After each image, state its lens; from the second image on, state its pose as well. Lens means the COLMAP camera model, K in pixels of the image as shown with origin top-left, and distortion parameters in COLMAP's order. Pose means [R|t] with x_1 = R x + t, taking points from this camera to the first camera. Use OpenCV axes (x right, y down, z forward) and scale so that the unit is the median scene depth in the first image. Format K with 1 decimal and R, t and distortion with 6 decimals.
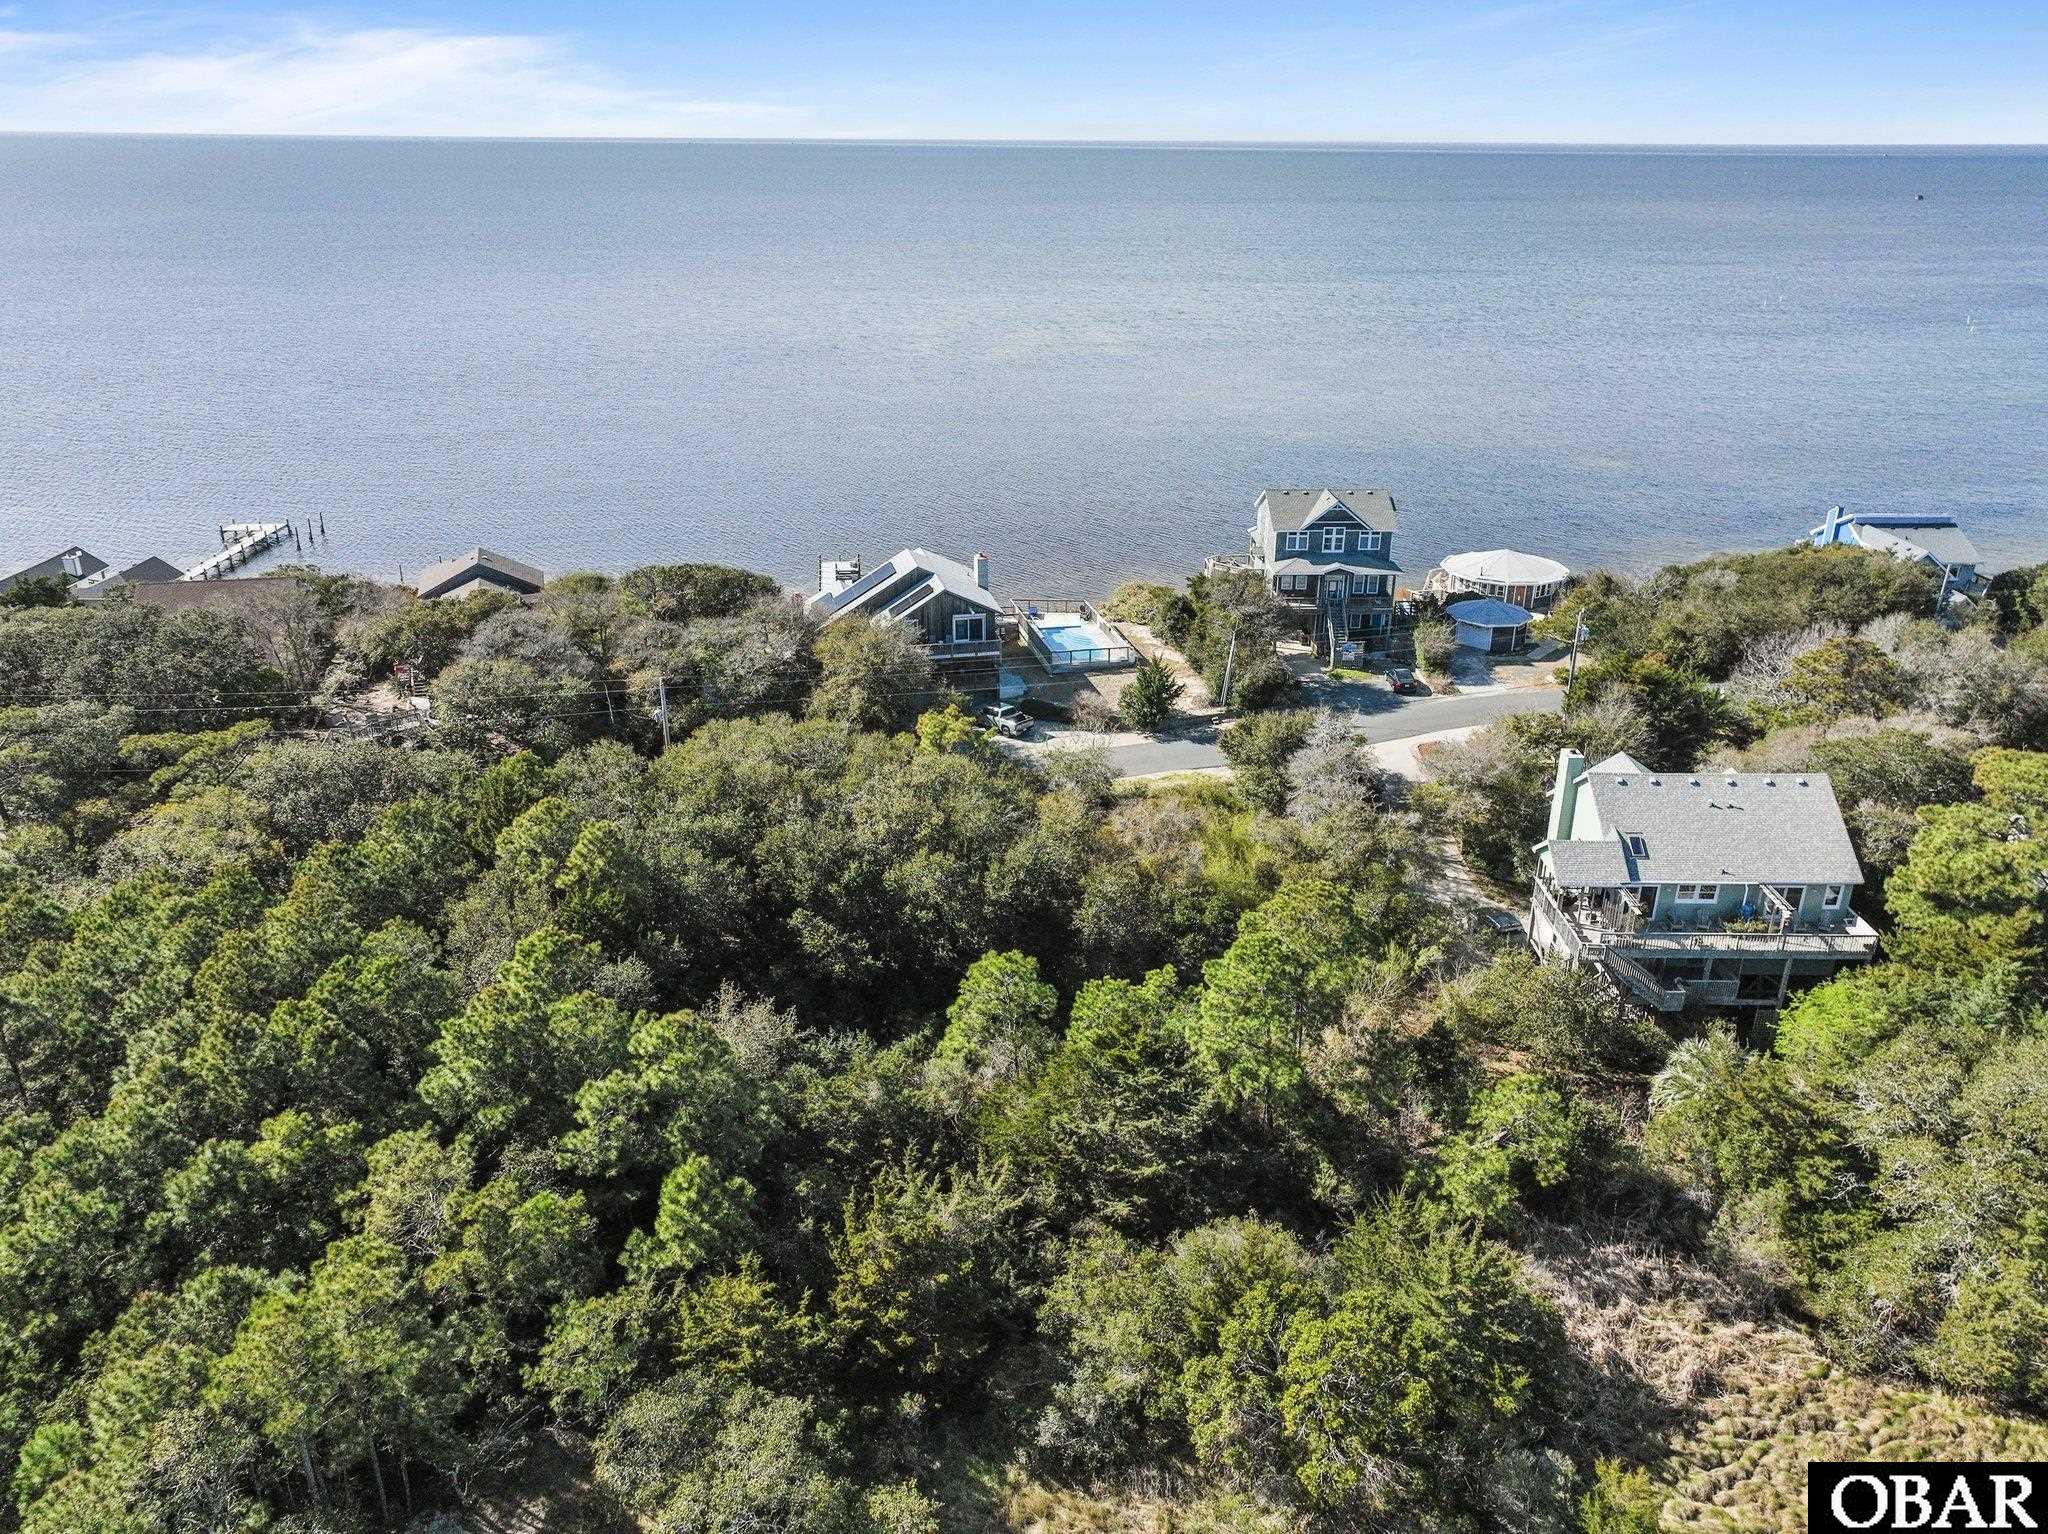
lens RADIAL K [[1542.7, 0, 1024.0], [0, 1542.7, 767.0], [0, 0, 1]] dist [0.017509, 0.002112]
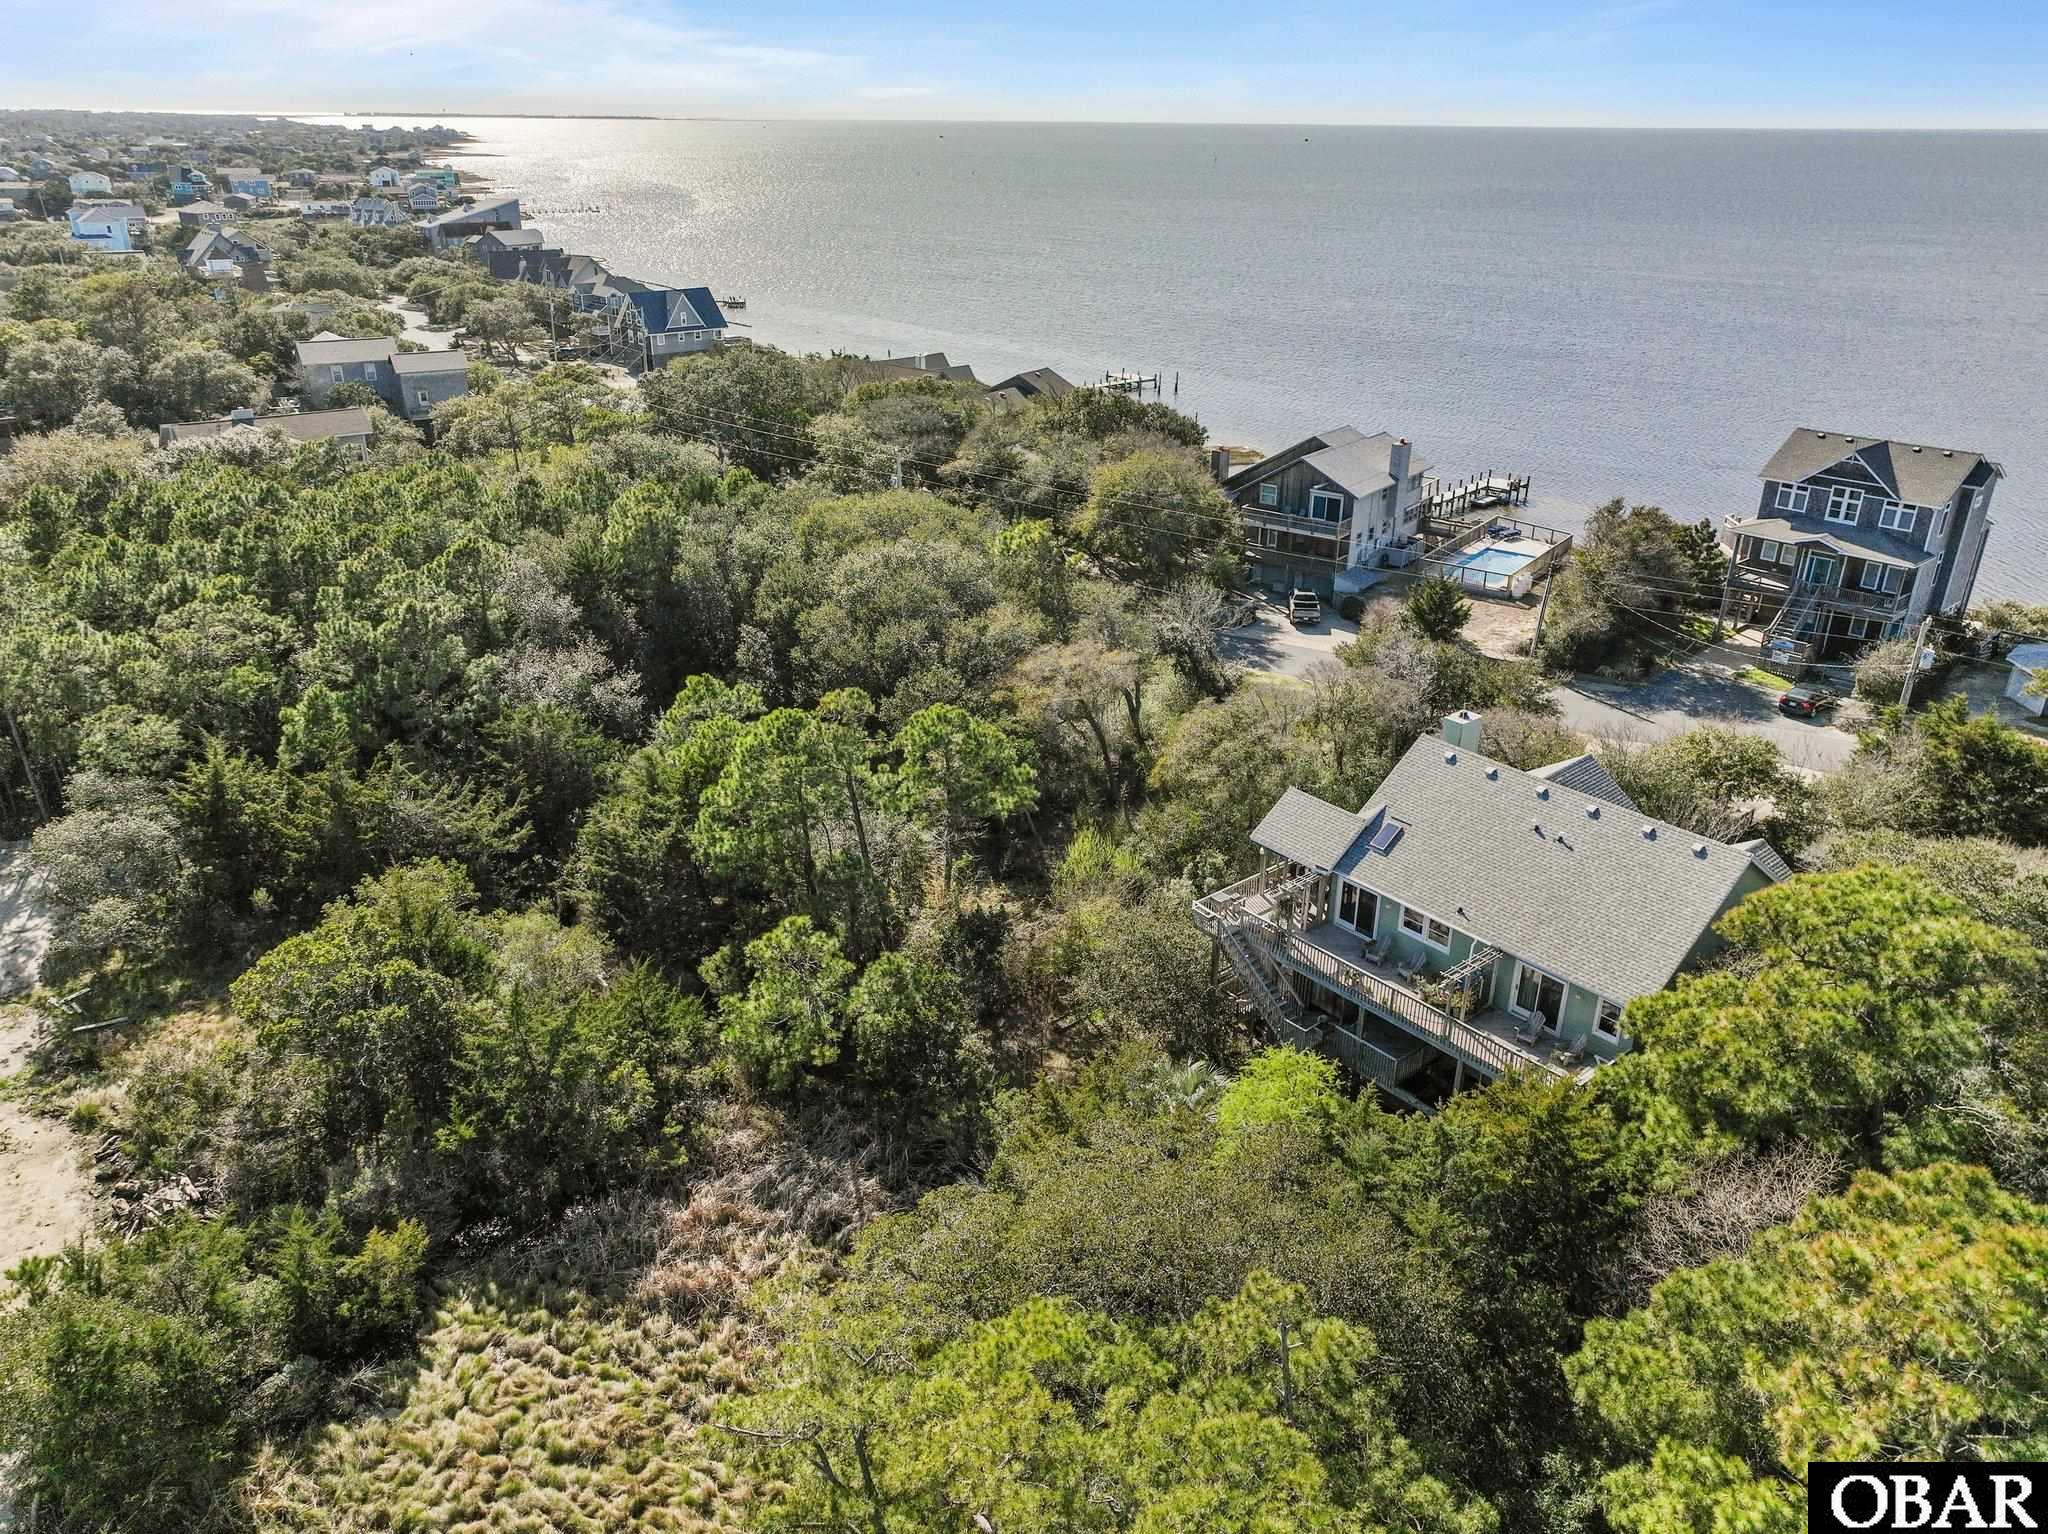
lens RADIAL K [[1444.7, 0, 1024.0], [0, 1444.7, 767.0], [0, 0, 1]] dist [0.007363, 0.010006]
pose [[0.639509, 0.317386, -0.700210, 0.503735], [-0.302506, 0.941215, 0.150346, -0.018461], [0.706766, 0.115670, 0.697927, 0.285678]]
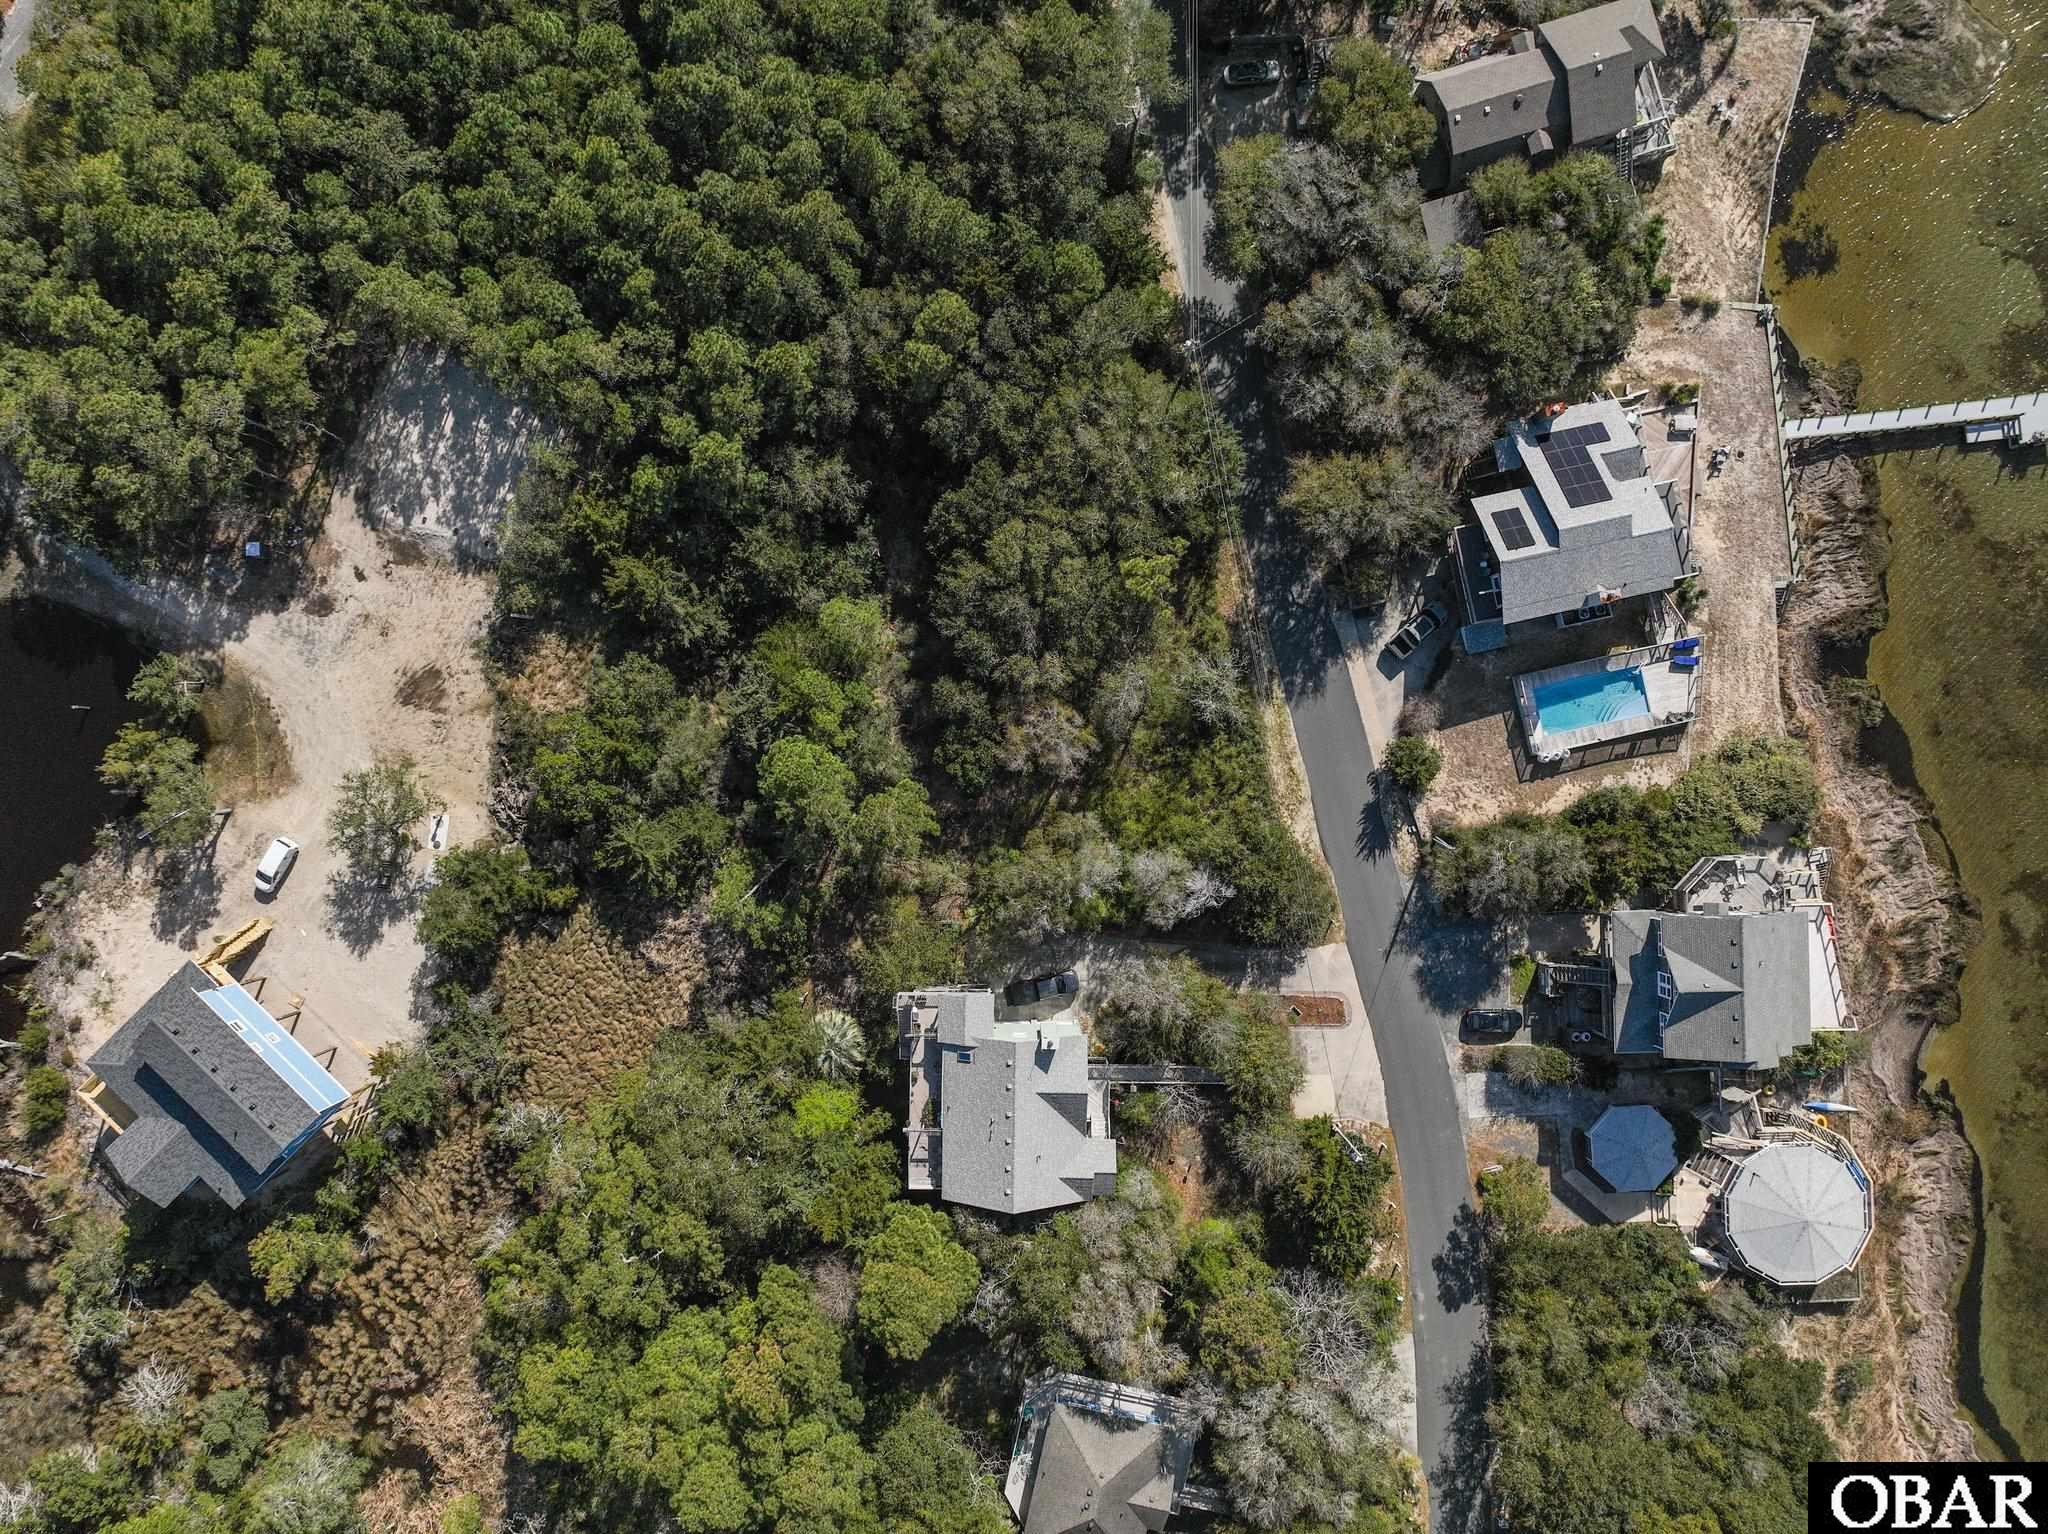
lens RADIAL K [[1412.4, 0, 1024.0], [0, 1412.4, 767.0], [0, 0, 1]] dist [0.005214, 0.004028]
pose [[-0.013028, 0.999825, -0.013423, 0.095449], [-0.398673, 0.007117, 0.917065, -0.812296], [0.917001, 0.017299, 0.398511, 0.349908]]
